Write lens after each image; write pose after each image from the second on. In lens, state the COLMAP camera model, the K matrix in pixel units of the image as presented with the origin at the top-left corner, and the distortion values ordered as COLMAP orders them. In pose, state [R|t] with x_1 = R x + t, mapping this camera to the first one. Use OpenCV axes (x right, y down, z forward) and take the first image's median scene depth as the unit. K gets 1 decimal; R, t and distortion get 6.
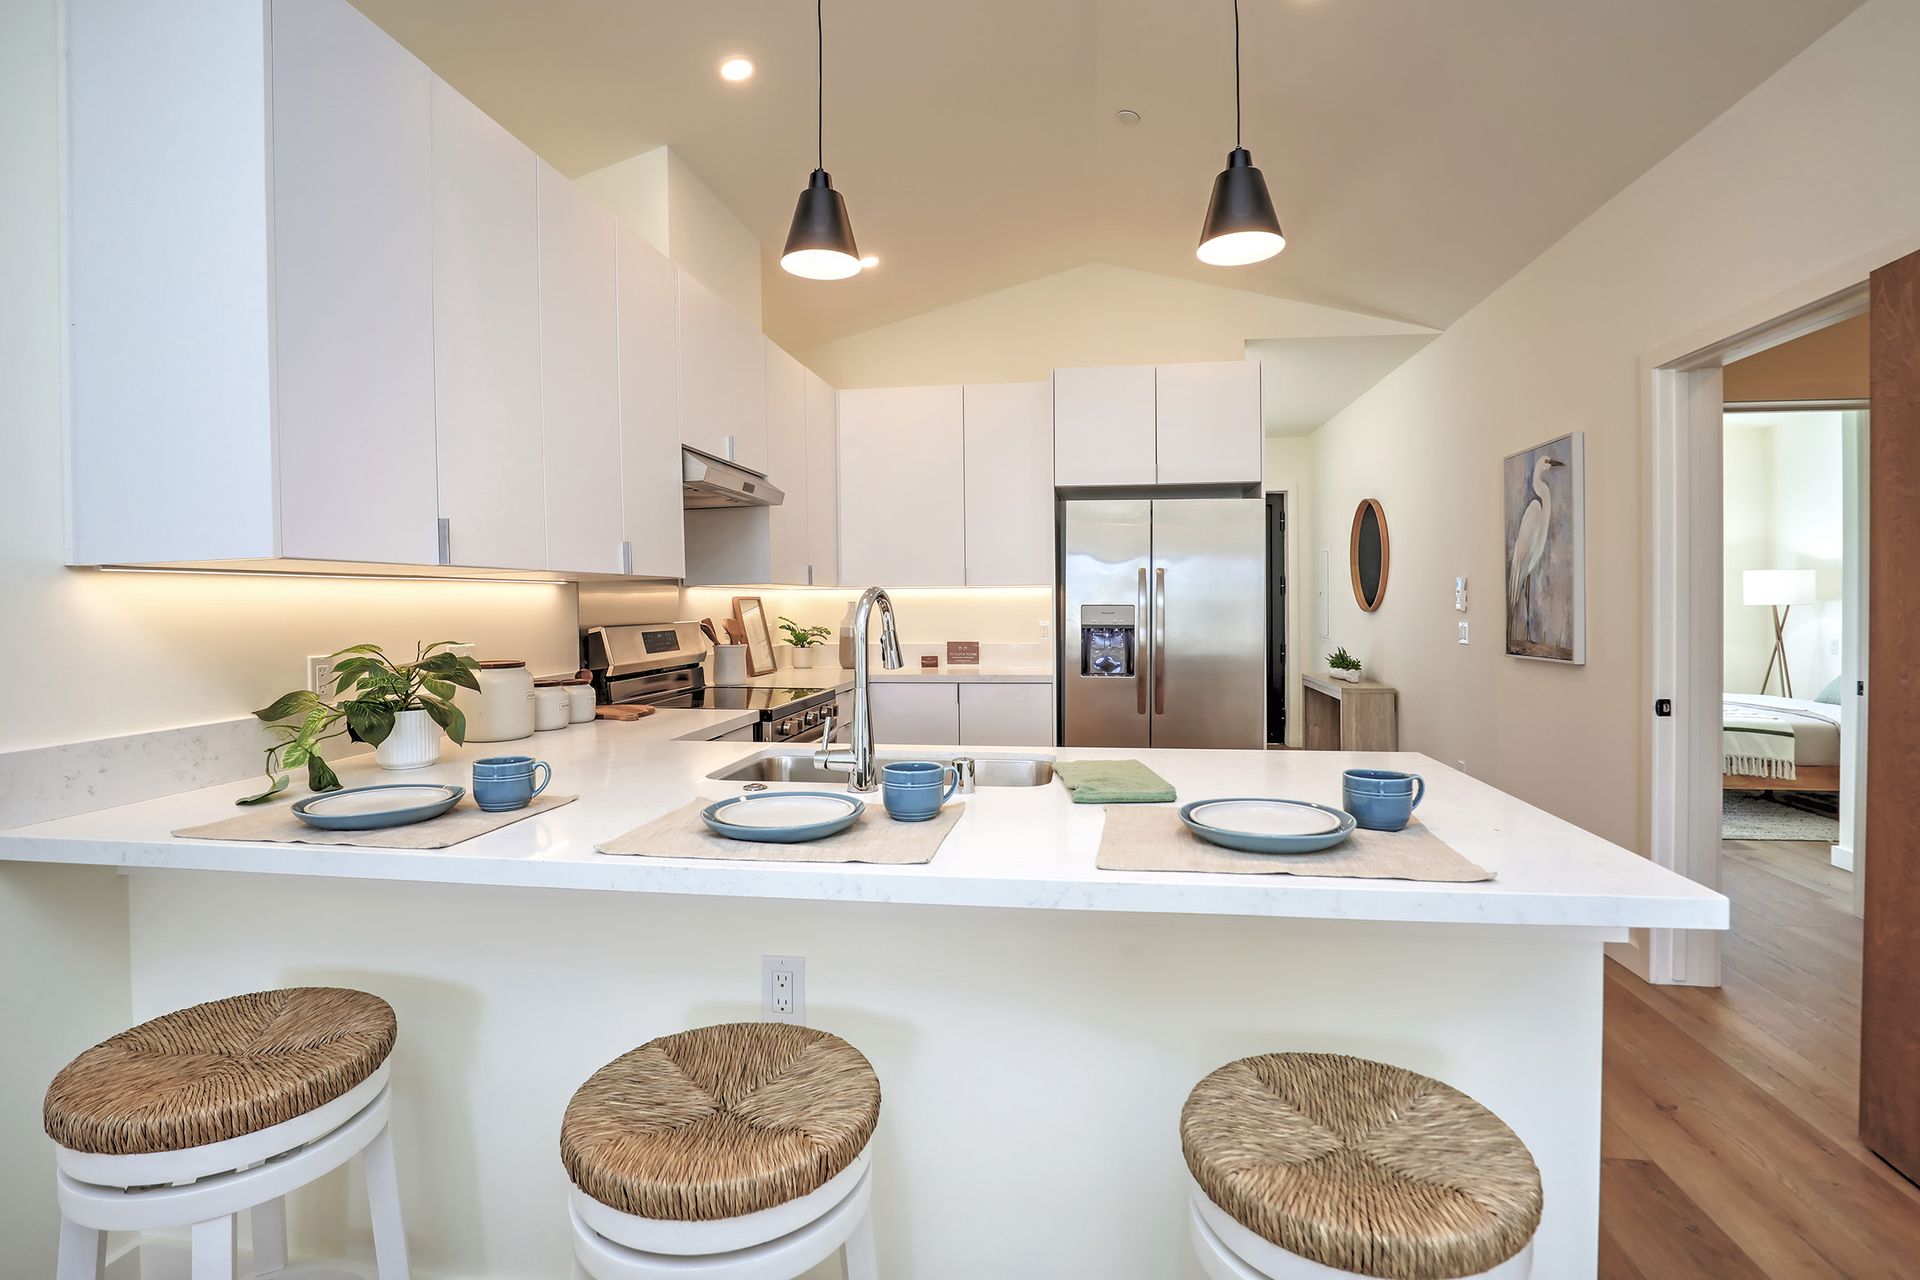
lens RADIAL K [[942.5, 0, 933.9], [0, 942.5, 617.9], [0, 0, 1]] dist [-0.023337, -0.000688]
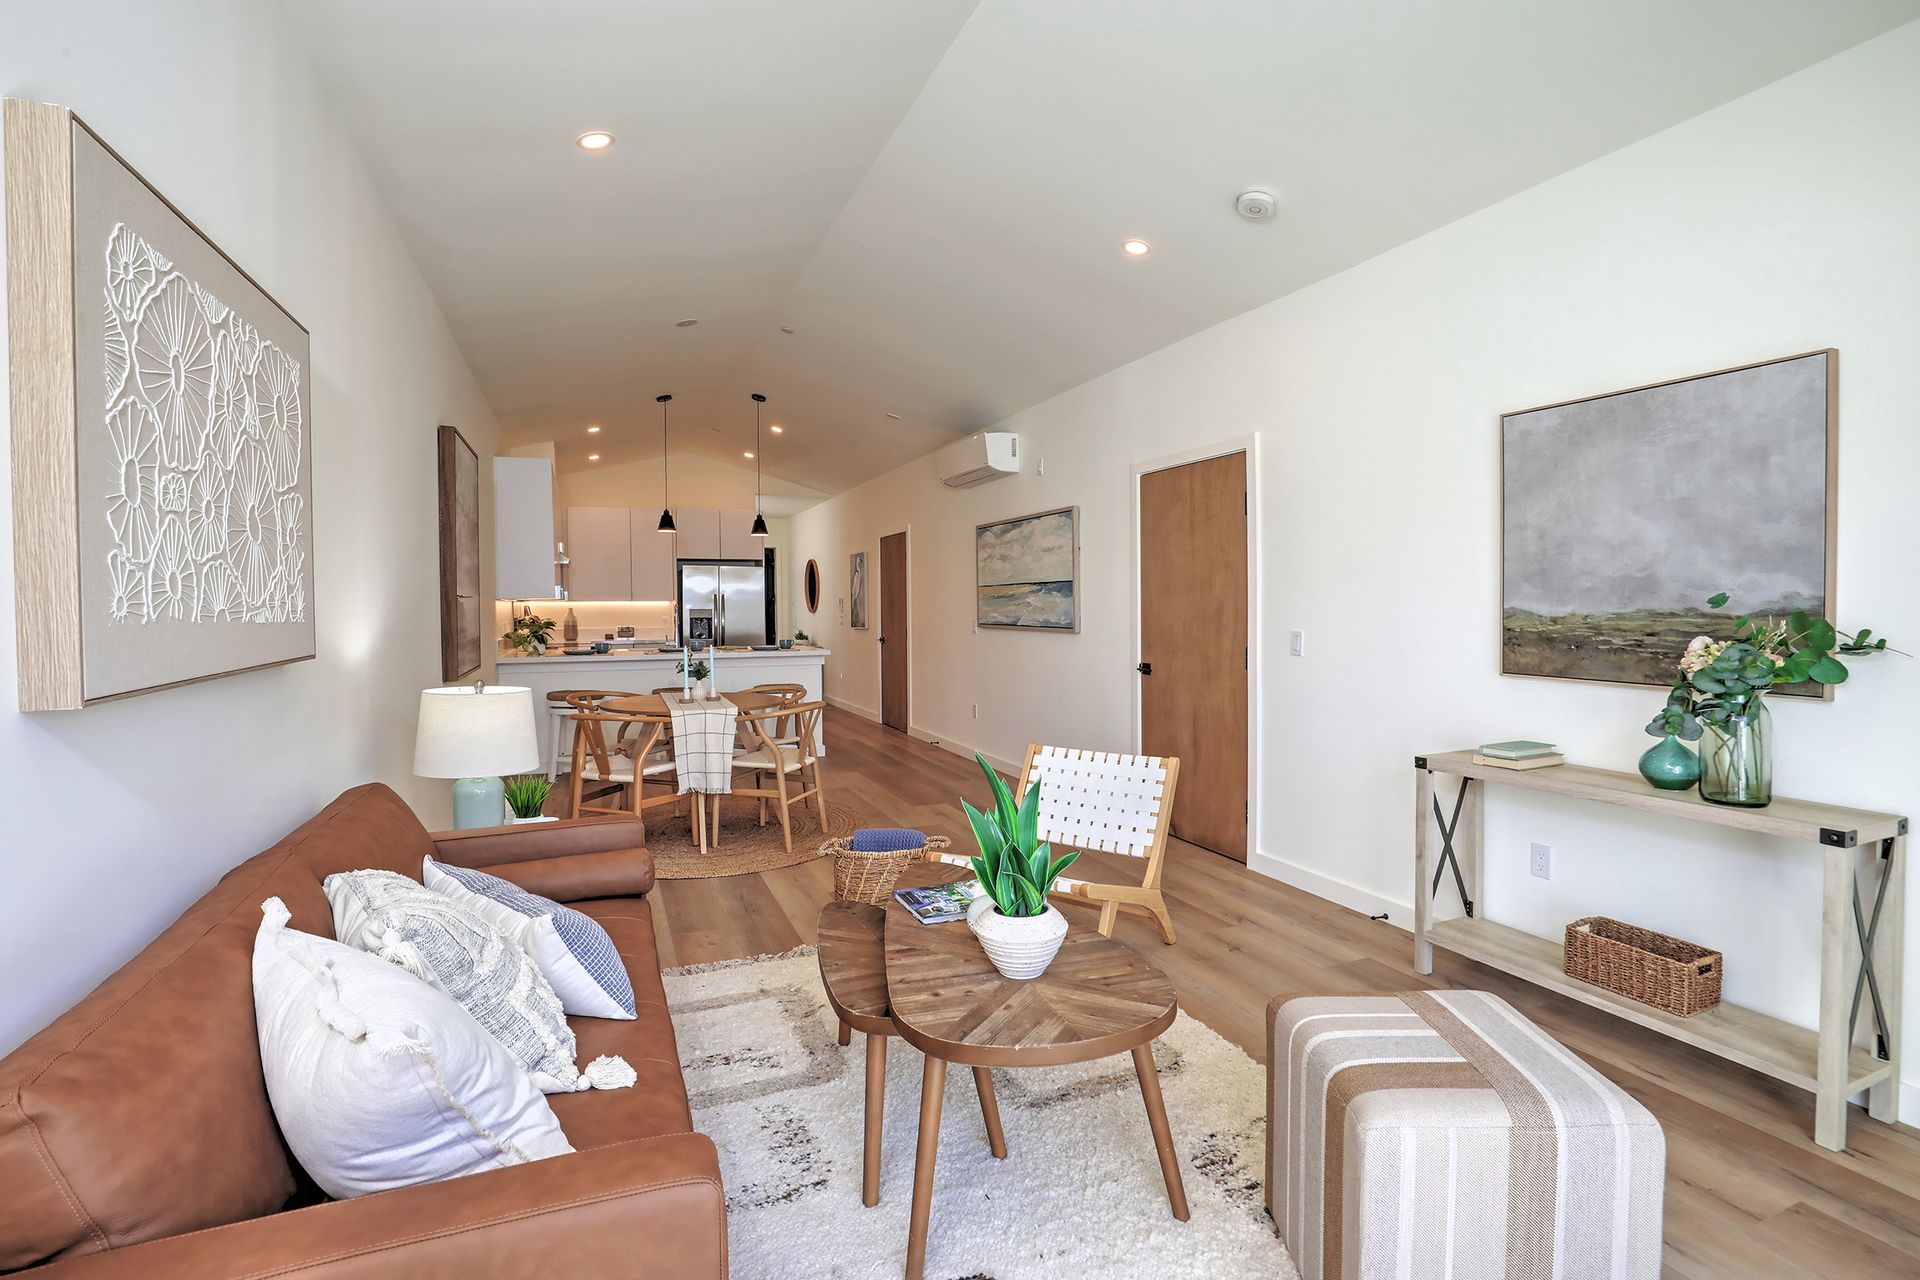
lens RADIAL K [[889.2, 0, 950.8], [0, 889.2, 636.4], [0, 0, 1]] dist [-0.018642, -0.000572]
pose [[0.854780, -0.014606, 0.518786, -0.443879], [0.007290, 0.999843, 0.016138, 0.023707], [-0.518940, -0.010012, 0.854752, -1.256905]]
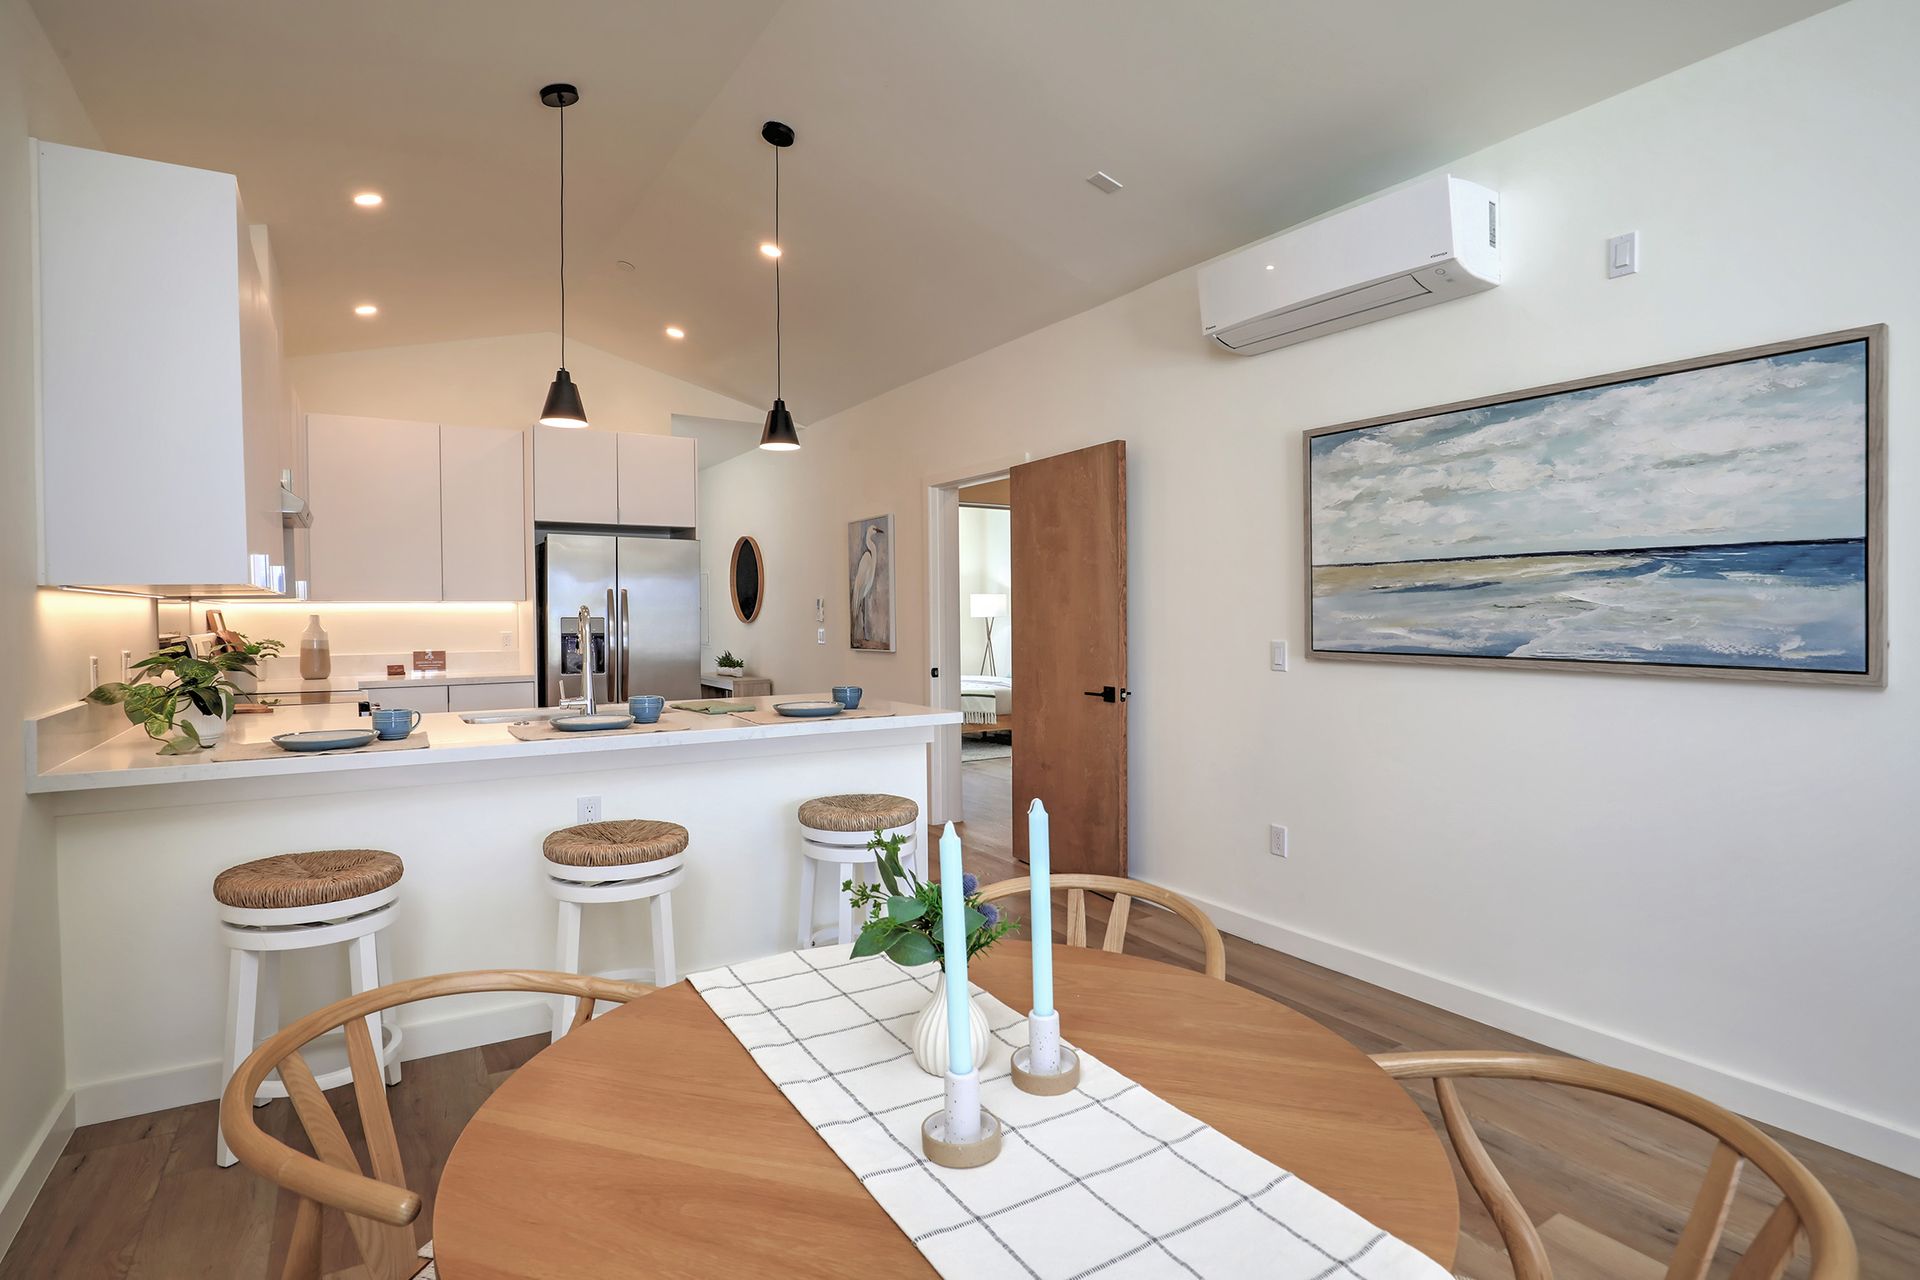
lens RADIAL K [[993.1, 0, 978.3], [0, 993.1, 635.1], [0, 0, 1]] dist [-0.027081, 0.000176]
pose [[0.749527, -0.012194, 0.661861, -0.297642], [0.010565, 0.999923, 0.006458, 0.007153], [-0.661889, 0.002152, 0.749598, -0.351166]]
